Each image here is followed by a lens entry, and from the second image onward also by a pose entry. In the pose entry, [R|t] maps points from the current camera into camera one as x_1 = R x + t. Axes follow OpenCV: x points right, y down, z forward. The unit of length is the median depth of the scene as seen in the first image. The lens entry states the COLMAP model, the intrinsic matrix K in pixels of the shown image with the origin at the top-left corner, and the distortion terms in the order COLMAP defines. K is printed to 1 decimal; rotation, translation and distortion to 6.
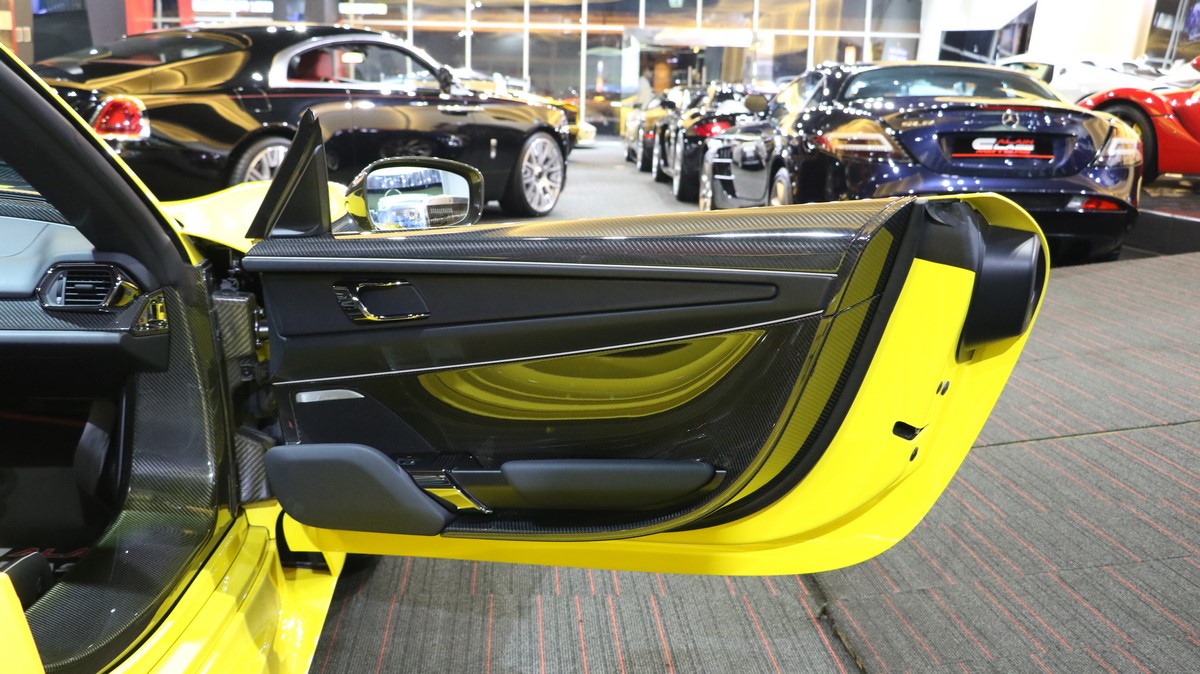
lens RADIAL K [[1264.7, 0, 600.0], [0, 1264.7, 337.0], [0, 0, 1]] dist [-0.049591, 0.011202]
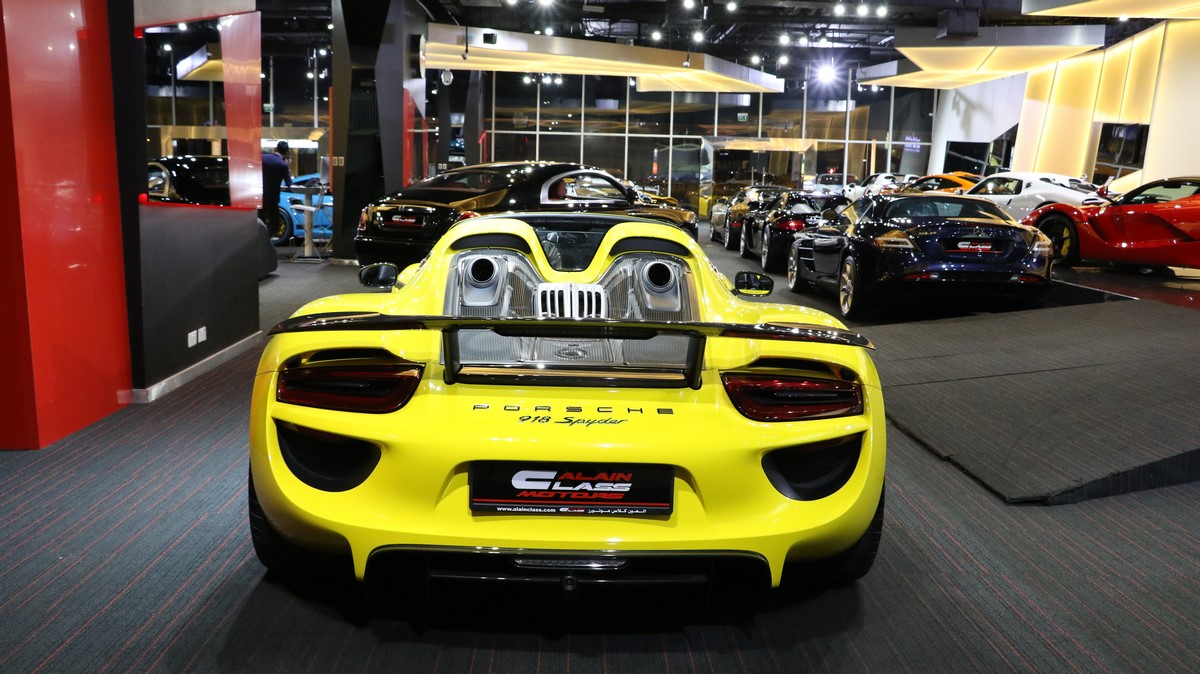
lens RADIAL K [[1121.9, 0, 600.0], [0, 1121.9, 337.0], [0, 0, 1]] dist [-0.138800, 0.194618]
pose [[0.999021, 0.009700, -0.043155, -0.130050], [-0.011657, 0.998905, -0.045316, 0.050434], [0.042668, 0.045774, 0.998040, -0.533136]]
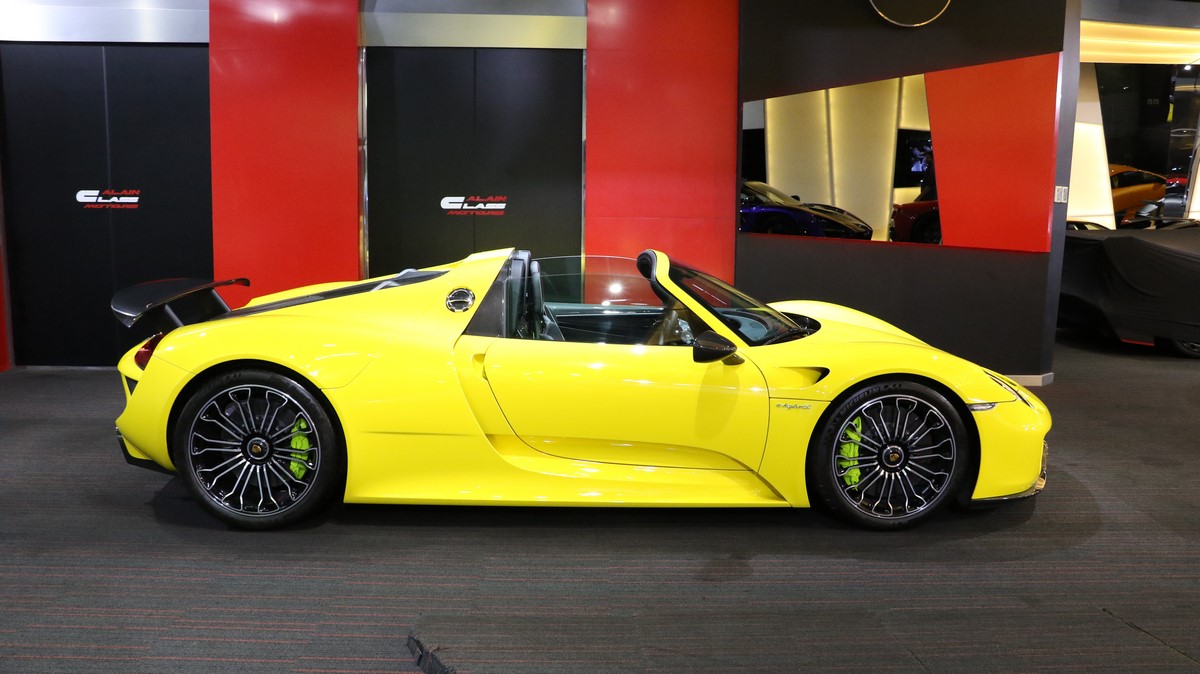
lens RADIAL K [[1042.7, 0, 600.0], [0, 1042.7, 337.0], [0, 0, 1]] dist [-0.159040, 0.153470]
pose [[-0.056323, 0.126845, -0.990322, 0.557305], [-0.198630, 0.970645, 0.135622, -0.100977], [0.978455, 0.204347, -0.029474, 0.213197]]
